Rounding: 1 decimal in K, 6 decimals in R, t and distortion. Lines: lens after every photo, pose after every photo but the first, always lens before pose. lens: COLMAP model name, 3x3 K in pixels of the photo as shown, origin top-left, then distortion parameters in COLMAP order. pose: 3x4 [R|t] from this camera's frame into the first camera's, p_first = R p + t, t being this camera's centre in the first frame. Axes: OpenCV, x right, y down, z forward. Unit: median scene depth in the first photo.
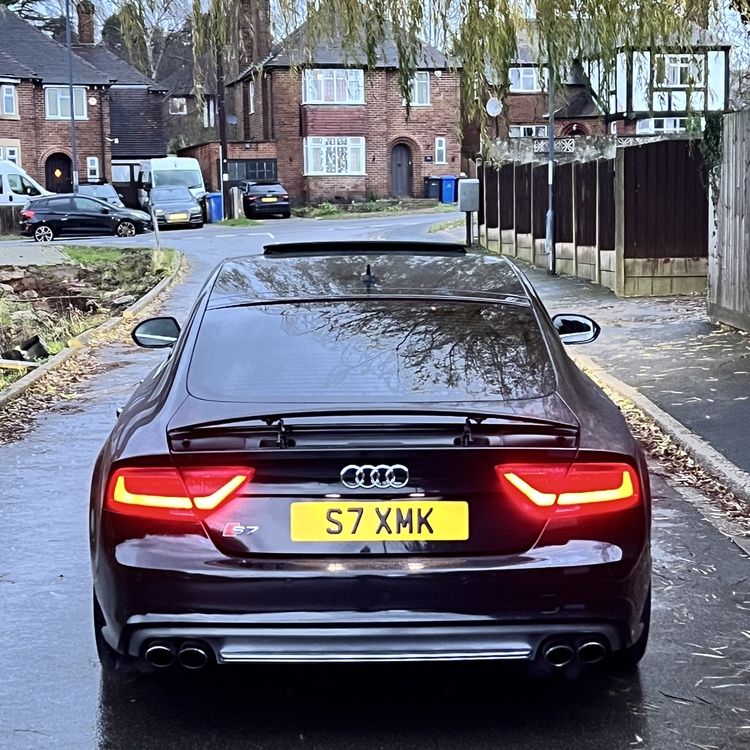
lens RADIAL K [[1815.6, 0, 375.0], [0, 1815.6, 375.0], [0, 0, 1]] dist [0.158917, -0.752872]
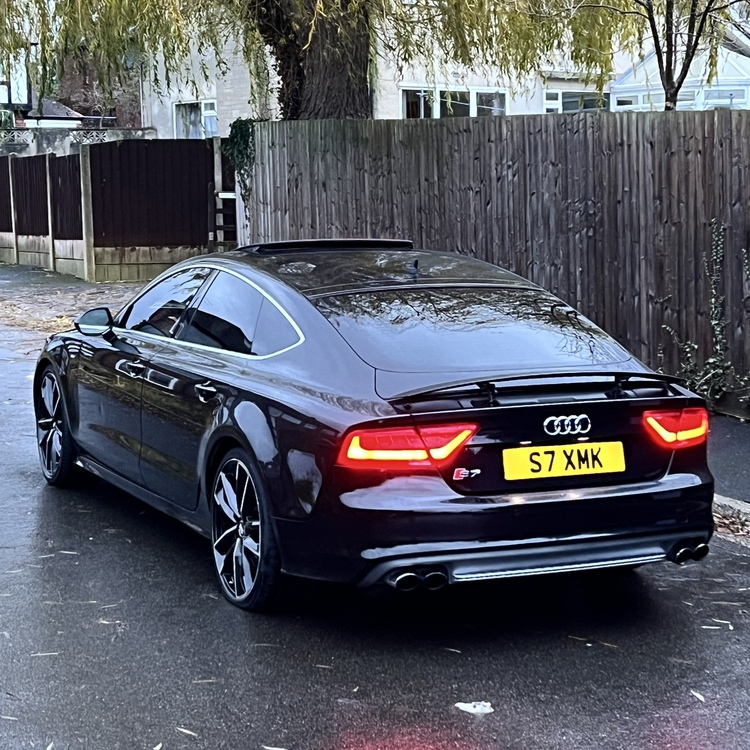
lens RADIAL K [[1727.6, 0, 375.0], [0, 1727.6, 375.0], [0, 0, 1]] dist [0.280791, 0.057052]
pose [[0.917594, -0.039518, 0.395550, -0.071356], [0.035337, 0.999216, 0.017852, -0.000706], [-0.395945, -0.002403, 0.918271, -0.008056]]
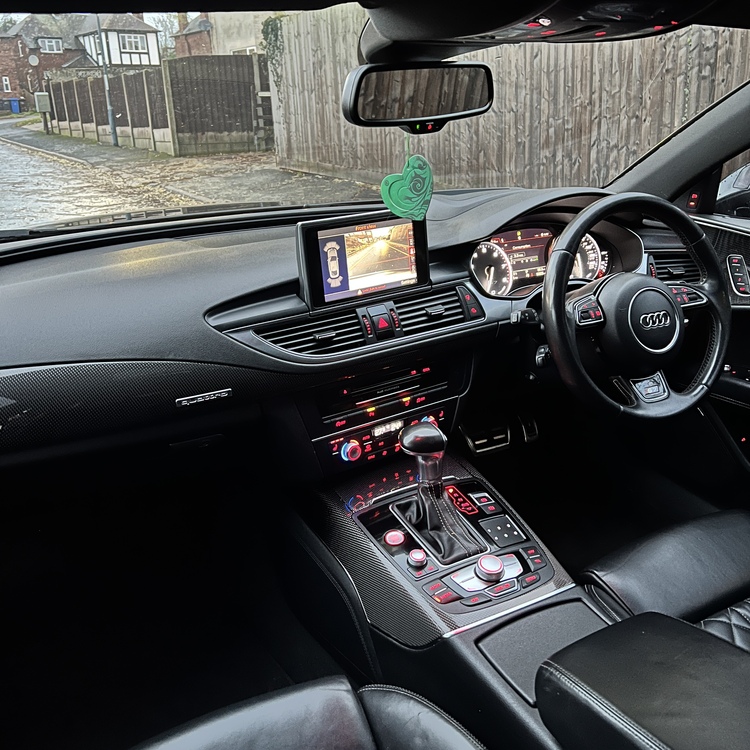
lens RADIAL K [[778.8, 0, 406.1], [0, 778.8, 372.7], [0, 0, 1]] dist [0.008379, -0.006633]
pose [[0.880839, -0.158647, 0.446041, -0.014898], [0.055969, 0.970468, 0.234648, -0.005214], [-0.470095, -0.181723, 0.863706, 0.159318]]
